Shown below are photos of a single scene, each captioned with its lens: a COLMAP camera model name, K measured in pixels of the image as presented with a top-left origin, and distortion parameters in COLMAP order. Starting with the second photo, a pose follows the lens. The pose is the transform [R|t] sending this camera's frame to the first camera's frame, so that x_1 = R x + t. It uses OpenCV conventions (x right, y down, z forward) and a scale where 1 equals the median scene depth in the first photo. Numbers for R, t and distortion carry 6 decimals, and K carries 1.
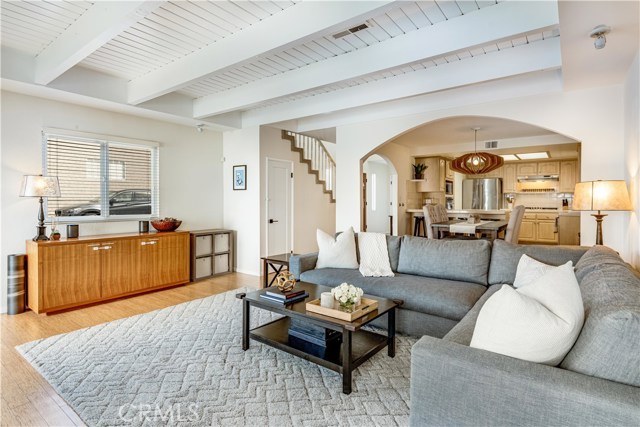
lens RADIAL K [[335.2, 0, 317.5], [0, 335.2, 204.6], [0, 0, 1]] dist [-0.000225, -0.000543]
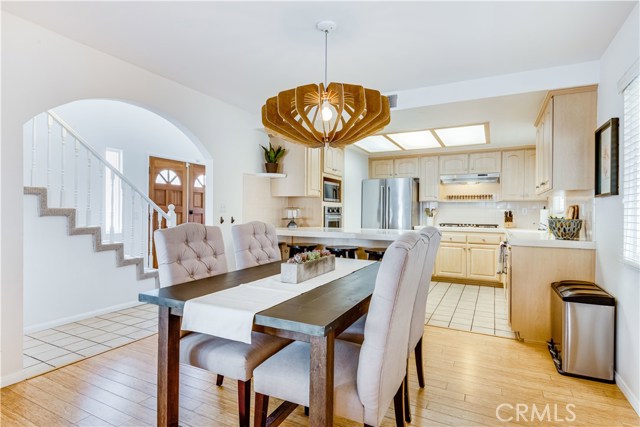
lens RADIAL K [[339.0, 0, 319.3], [0, 339.0, 216.5], [0, 0, 1]] dist [-0.000983, -0.001330]
pose [[0.985473, 0.003822, 0.169788, 0.285341], [-0.004182, 0.999990, 0.001762, -0.006163], [-0.169779, -0.002446, 0.985479, 0.441204]]
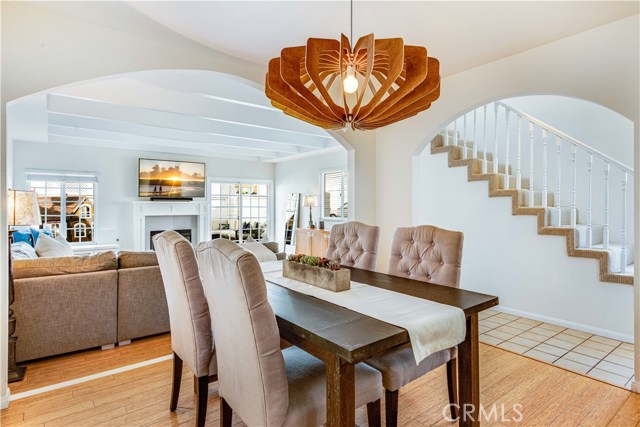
lens RADIAL K [[344.2, 0, 317.4], [0, 344.2, 203.9], [0, 0, 1]] dist [0.003955, 0.000361]
pose [[-0.262744, -0.005382, -0.964851, 0.548554], [-0.010284, 0.999943, -0.002778, -0.015140], [0.964811, 0.009193, -0.262784, 0.753131]]
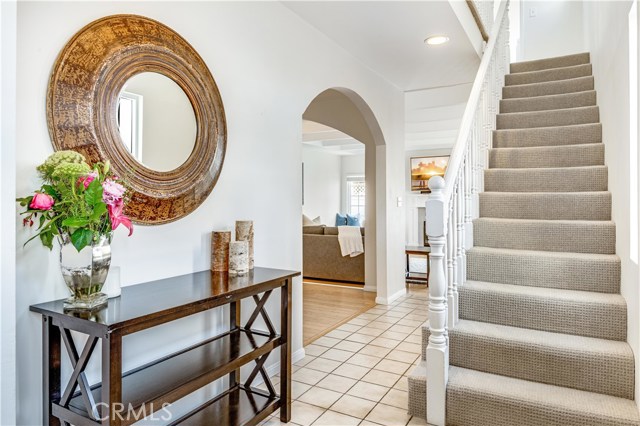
lens RADIAL K [[418.9, 0, 319.7], [0, 418.9, 198.5], [0, 0, 1]] dist [-0.000375, -0.000157]
pose [[-0.991005, 0.001314, -0.133819, 0.242335], [0.001197, 0.999999, 0.000952, -0.009201], [0.133820, 0.000783, -0.991005, 1.295727]]
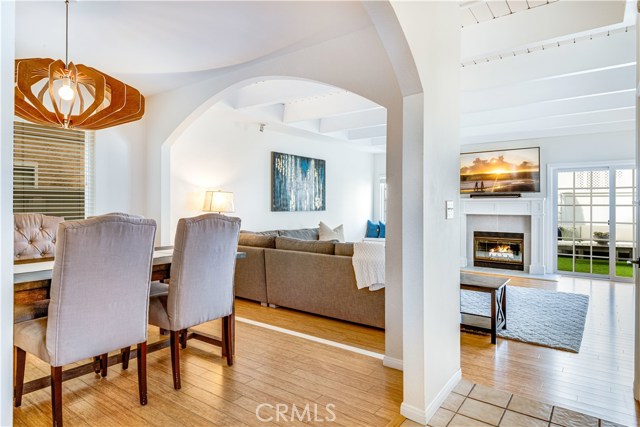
lens RADIAL K [[374.9, 0, 317.8], [0, 374.9, 205.9], [0, 0, 1]] dist [0.003674, 0.000418]
pose [[-0.999974, -0.004252, -0.005875, 0.151089], [-0.004306, 0.999949, 0.009108, -0.008811], [0.005836, 0.009133, -0.999941, 1.000619]]
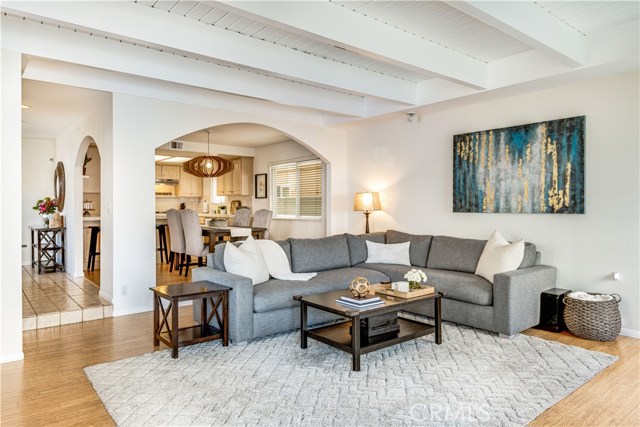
lens RADIAL K [[424.4, 0, 312.7], [0, 424.4, 206.2], [0, 0, 1]] dist [0.008648, 0.000288]
pose [[0.243547, -0.003005, 0.969884, -0.475837], [0.011403, 0.999935, 0.000235, -0.002162], [-0.969822, 0.011003, 0.243566, 0.287487]]
